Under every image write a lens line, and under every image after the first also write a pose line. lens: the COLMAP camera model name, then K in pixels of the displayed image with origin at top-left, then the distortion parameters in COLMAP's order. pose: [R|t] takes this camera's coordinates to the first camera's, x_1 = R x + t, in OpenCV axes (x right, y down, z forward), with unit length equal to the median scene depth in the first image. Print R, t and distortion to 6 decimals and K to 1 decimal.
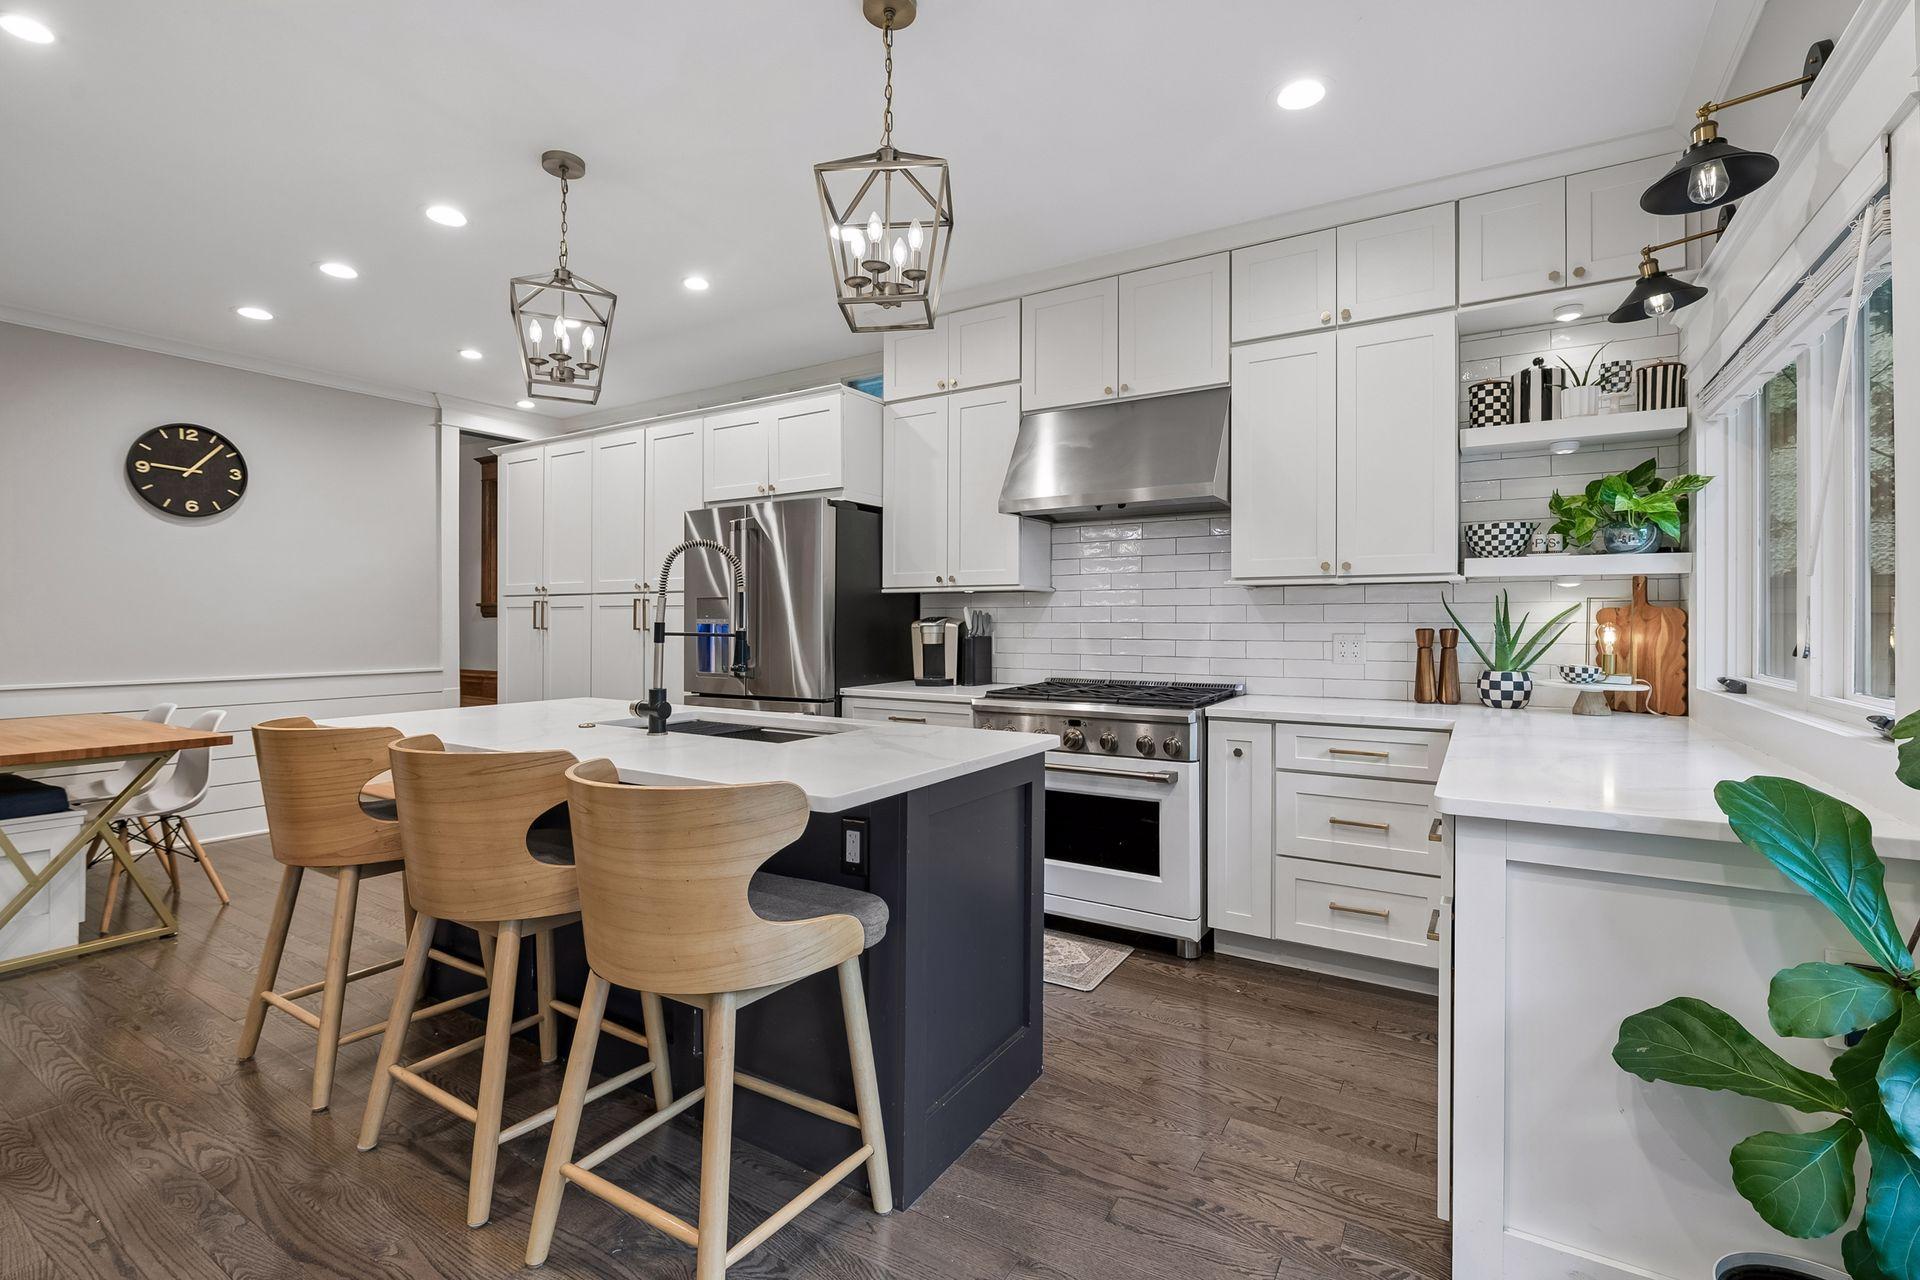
lens RADIAL K [[840.9, 0, 961.1], [0, 840.9, 620.4], [0, 0, 1]] dist [0.000819, 0.000259]
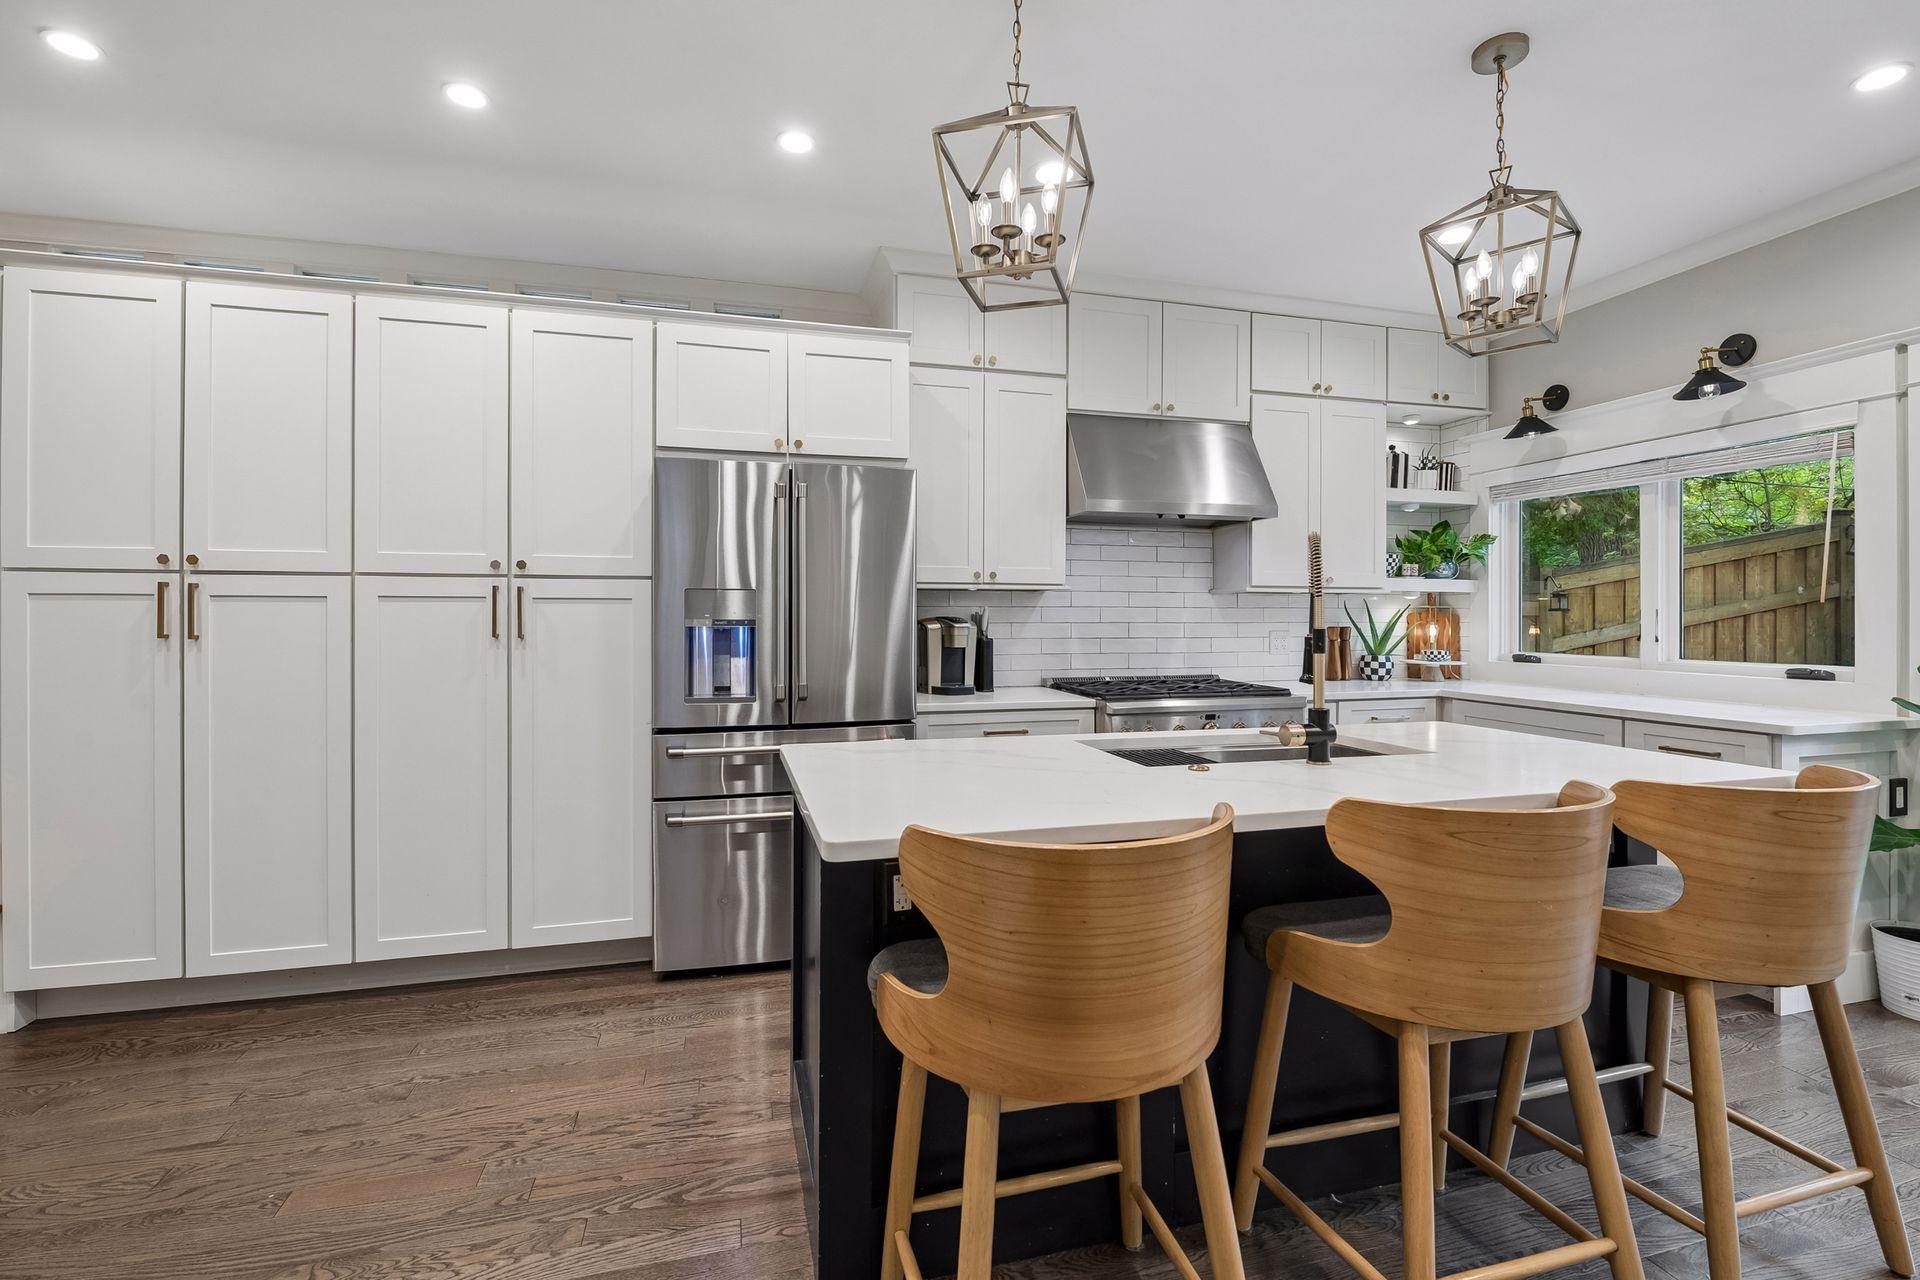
lens RADIAL K [[840.9, 0, 950.2], [0, 840.9, 626.7], [0, 0, 1]] dist [0.000819, 0.000259]
pose [[0.686455, -0.007341, 0.727135, -0.895860], [-0.000624, 0.999943, 0.010684, -0.004479], [-0.727172, -0.007788, 0.686411, 0.514317]]
